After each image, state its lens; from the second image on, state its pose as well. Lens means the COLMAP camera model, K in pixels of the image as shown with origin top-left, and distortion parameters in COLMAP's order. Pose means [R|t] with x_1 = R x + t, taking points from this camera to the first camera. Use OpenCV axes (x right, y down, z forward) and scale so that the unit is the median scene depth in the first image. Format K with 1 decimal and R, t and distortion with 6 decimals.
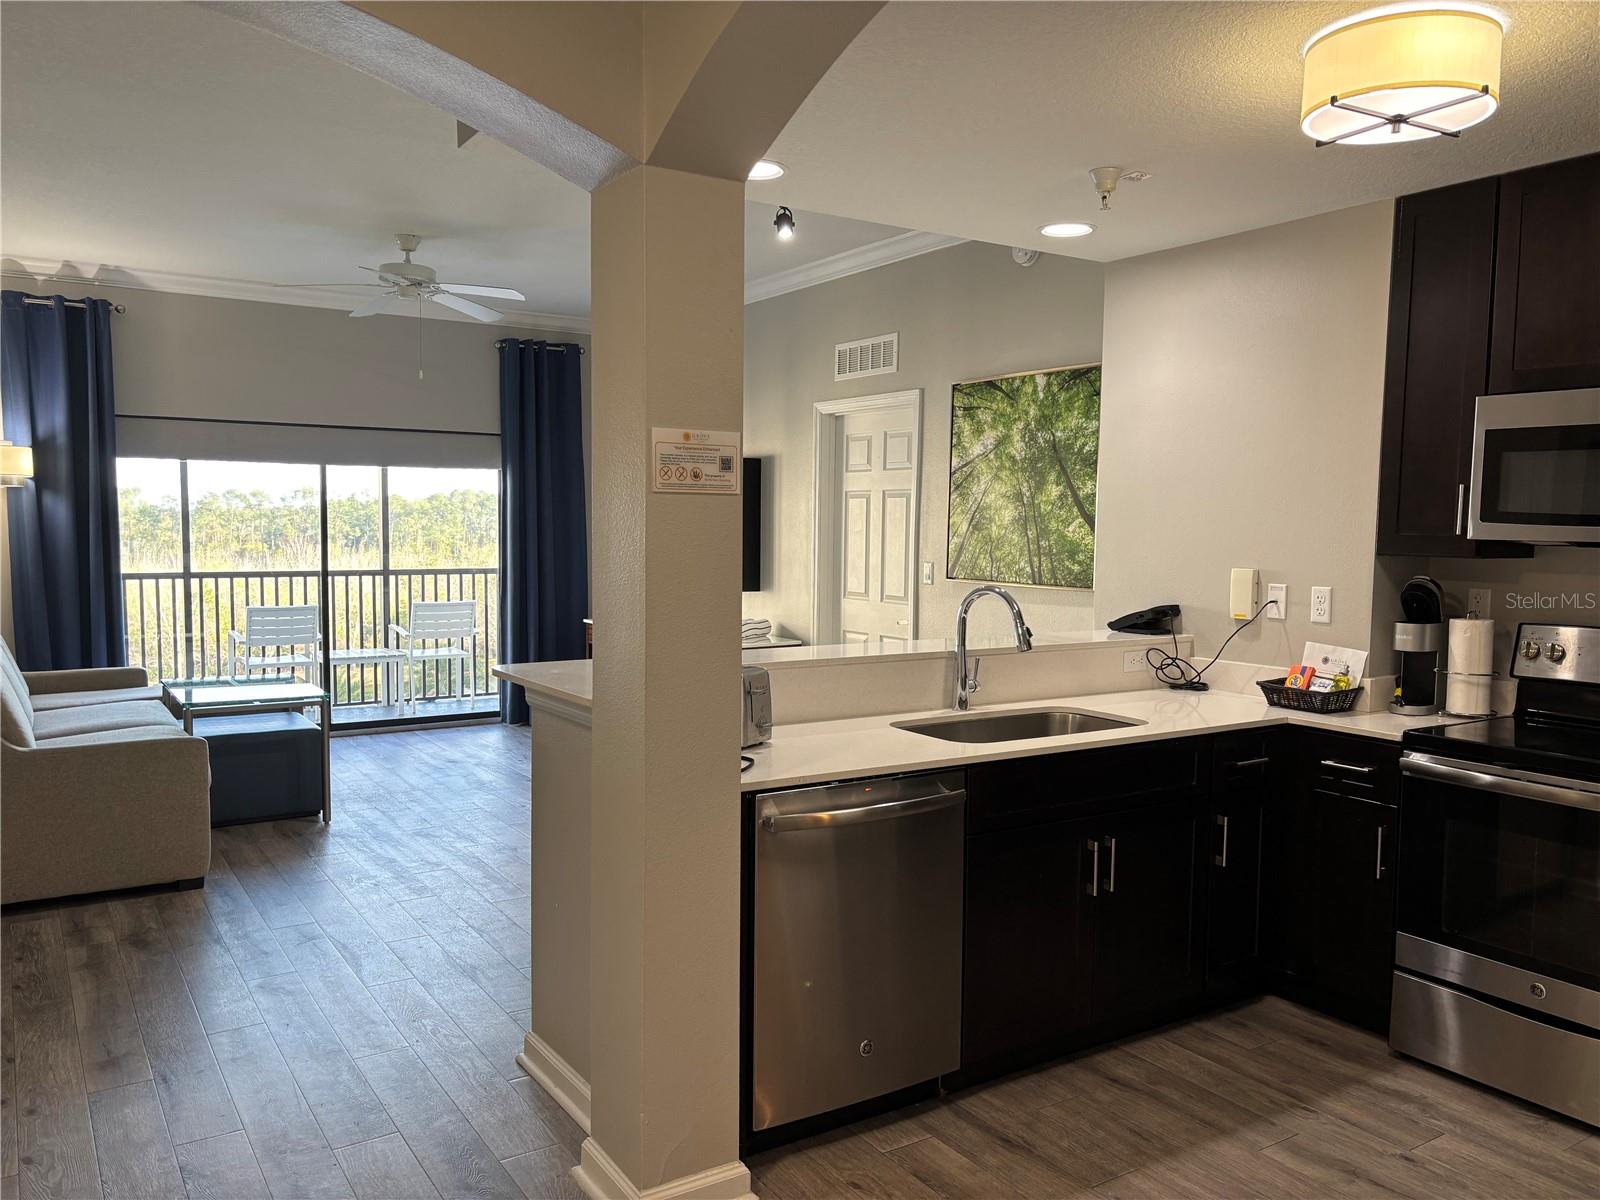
lens RADIAL K [[1209.4, 0, 799.2], [0, 1209.4, 614.3], [0, 0, 1]] dist [0.058046, -0.065471]
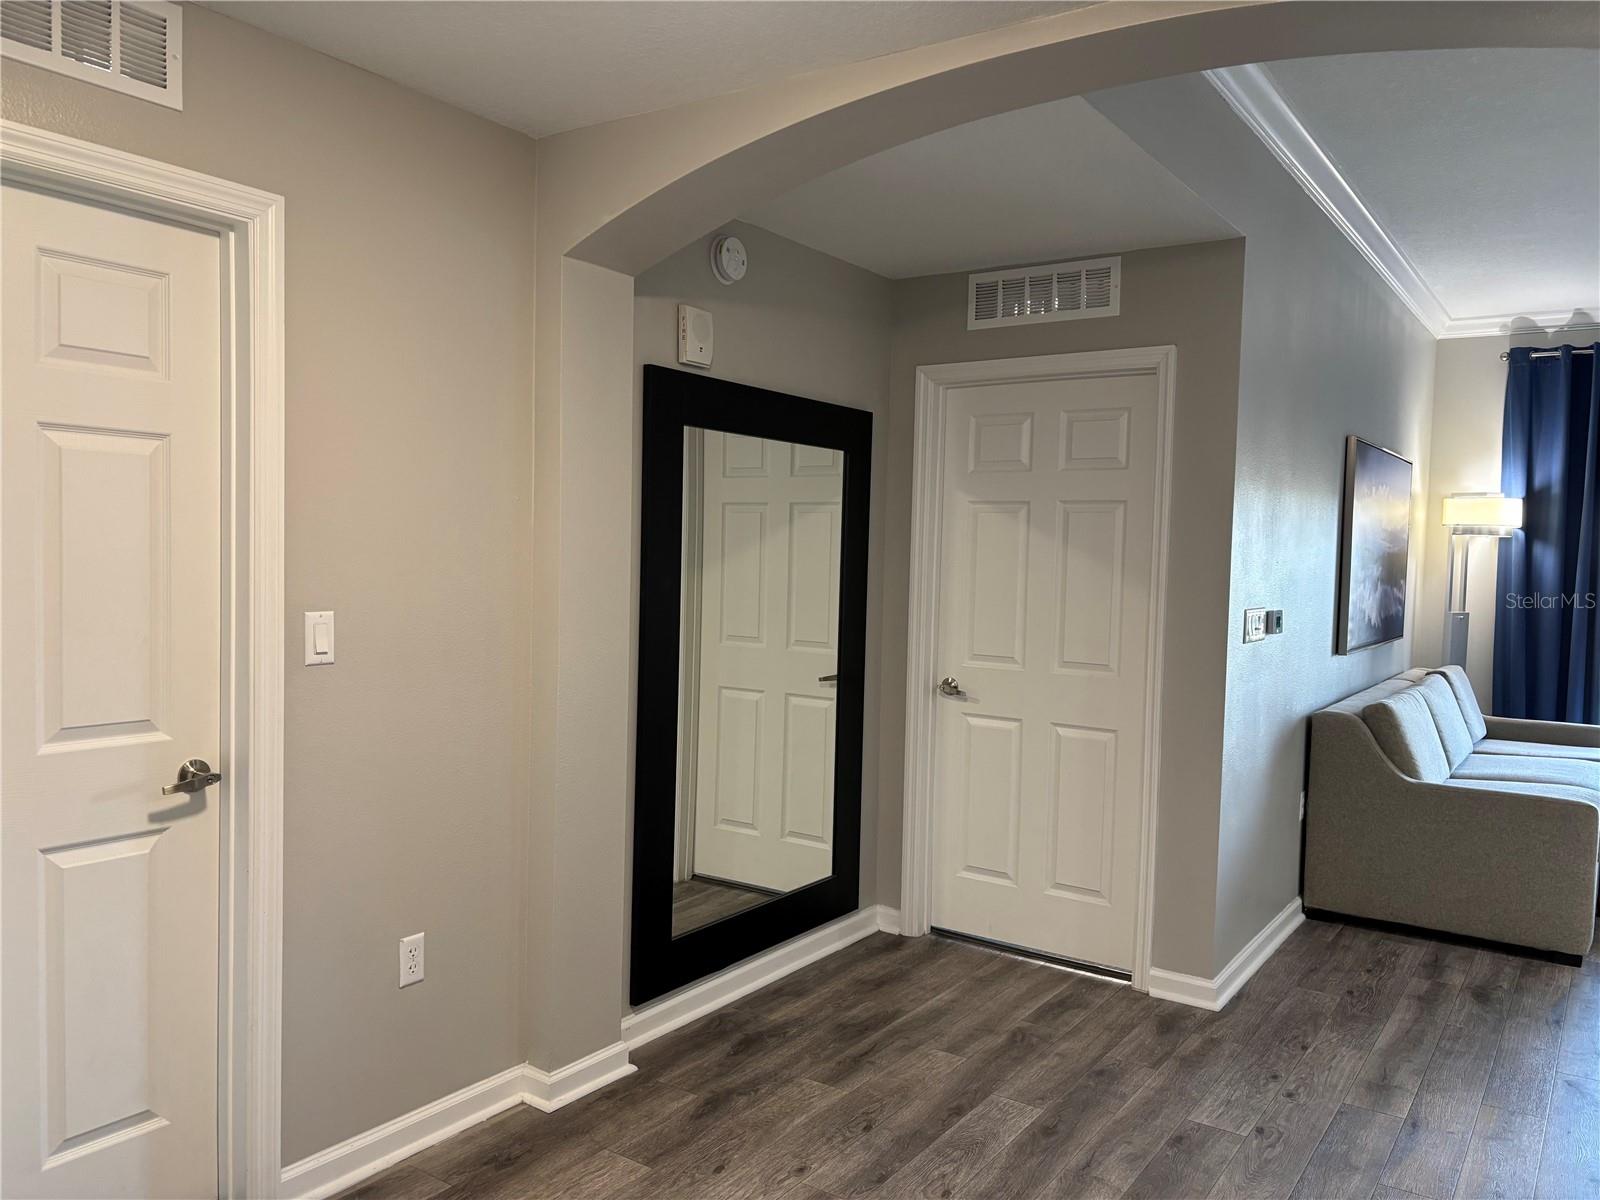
lens RADIAL K [[1214.9, 0, 794.0], [0, 1214.9, 603.7], [0, 0, 1]] dist [0.025385, -0.000454]
pose [[0.379743, 0.041479, -0.924162, 0.119324], [-0.092146, 0.995722, 0.006828, 0.000070], [0.920491, 0.082565, 0.381940, 0.078061]]
